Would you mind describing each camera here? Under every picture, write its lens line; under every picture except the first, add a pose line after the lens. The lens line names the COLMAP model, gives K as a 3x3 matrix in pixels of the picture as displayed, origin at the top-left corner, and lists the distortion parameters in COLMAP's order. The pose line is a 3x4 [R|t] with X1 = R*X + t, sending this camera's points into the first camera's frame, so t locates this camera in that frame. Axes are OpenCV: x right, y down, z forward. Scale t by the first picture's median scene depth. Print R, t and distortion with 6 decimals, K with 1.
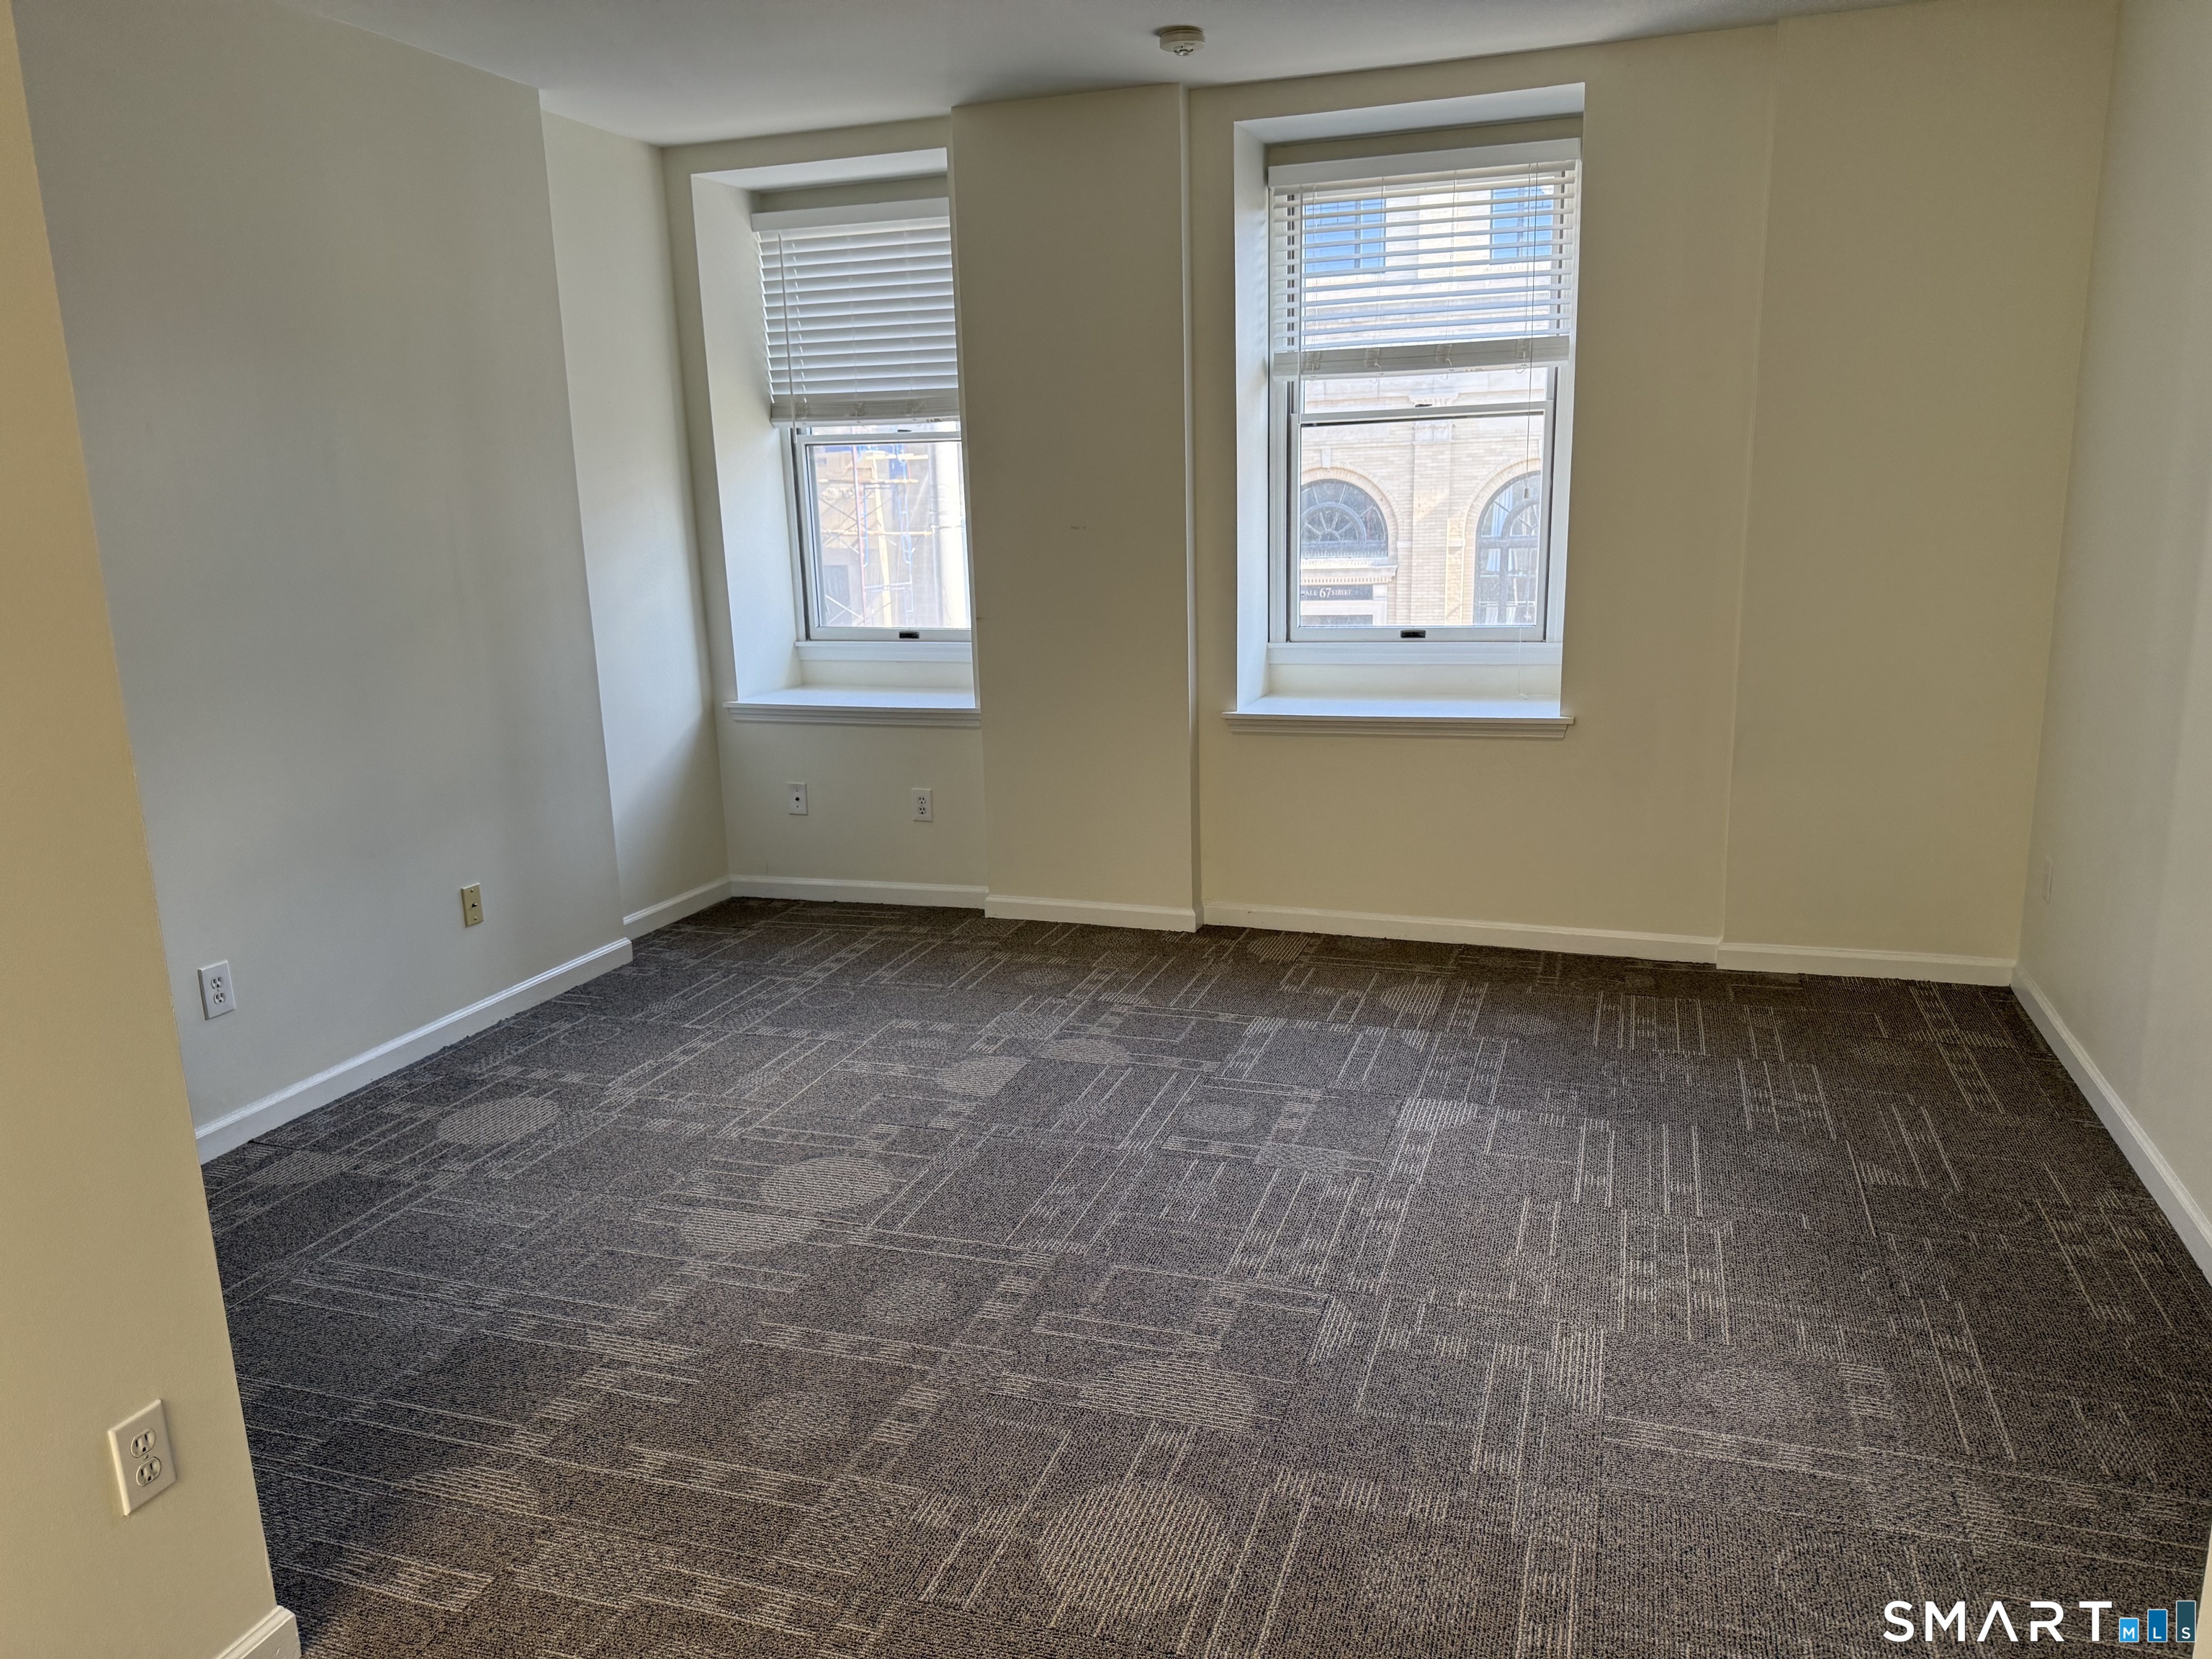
lens RADIAL K [[1543.2, 0, 1106.0], [0, 1543.2, 829.5], [0, 0, 1]] dist [-0.000114, -0.000196]
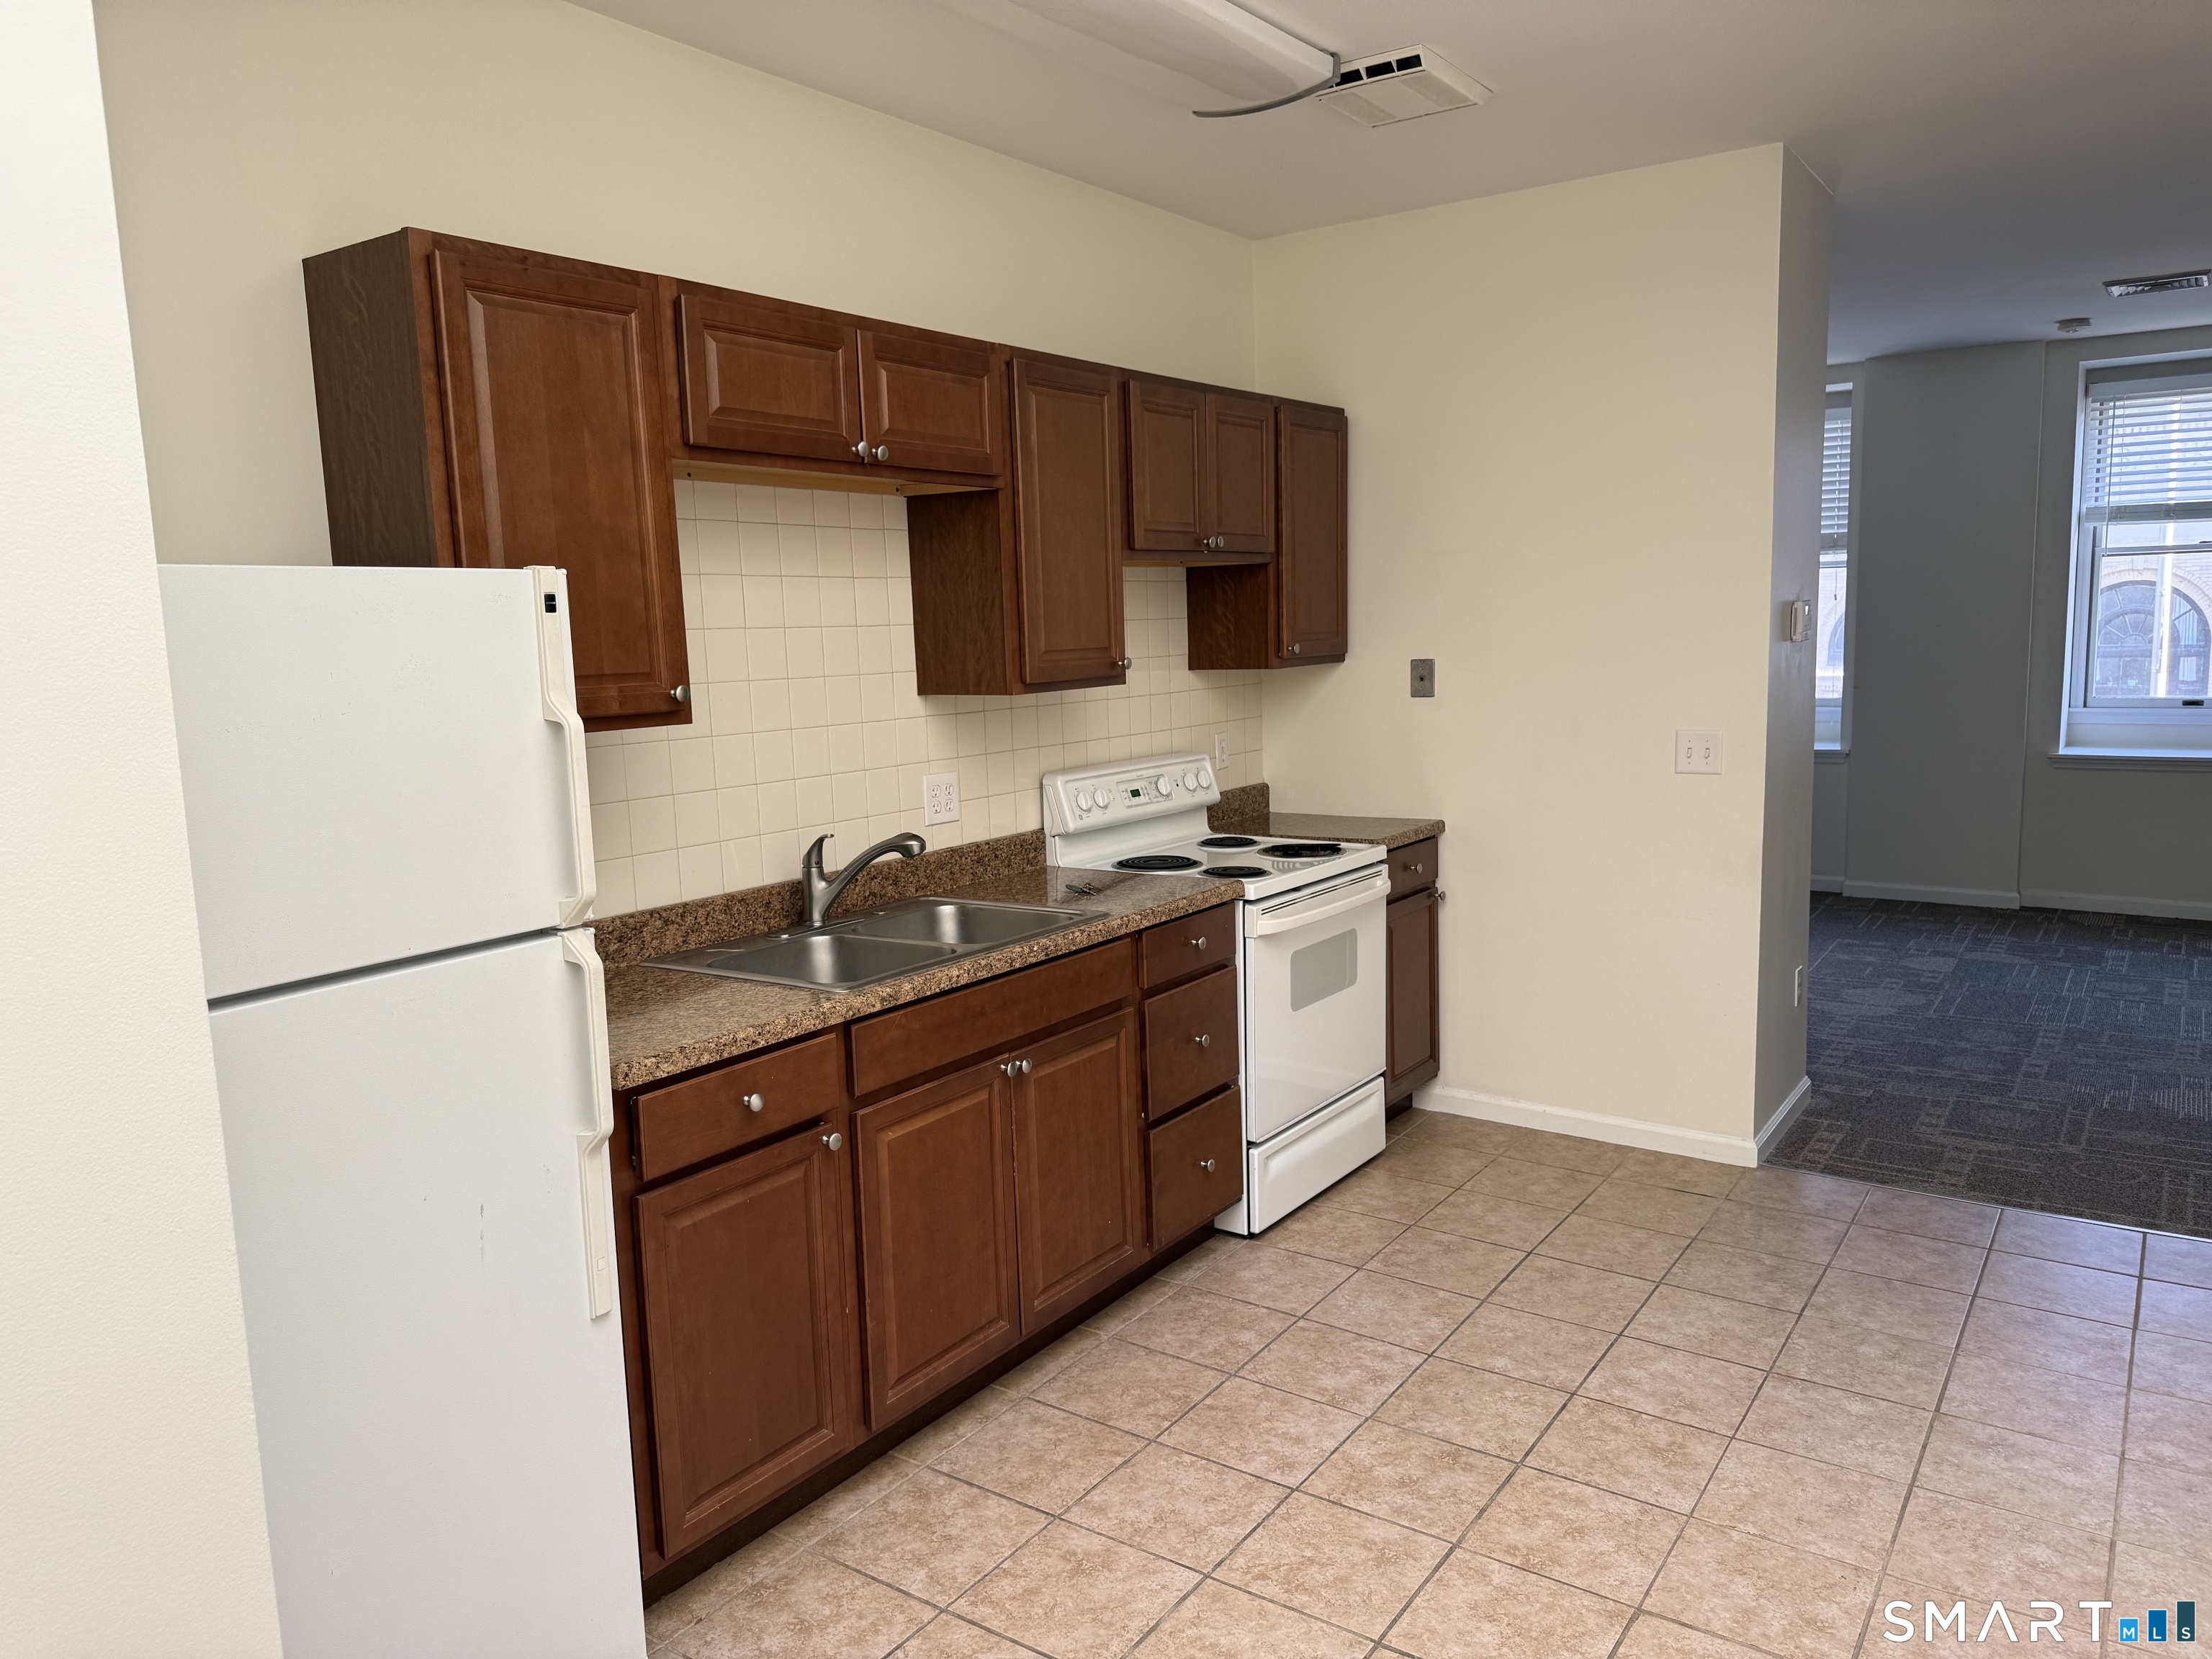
lens RADIAL K [[1543.2, 0, 1106.0], [0, 1543.2, 829.5], [0, 0, 1]] dist [-0.000114, -0.000196]
pose [[0.960080, 0.022337, -0.278832, -0.369134], [-0.045194, 0.996097, -0.075816, 0.145883], [0.276051, 0.085391, 0.957342, -0.625230]]
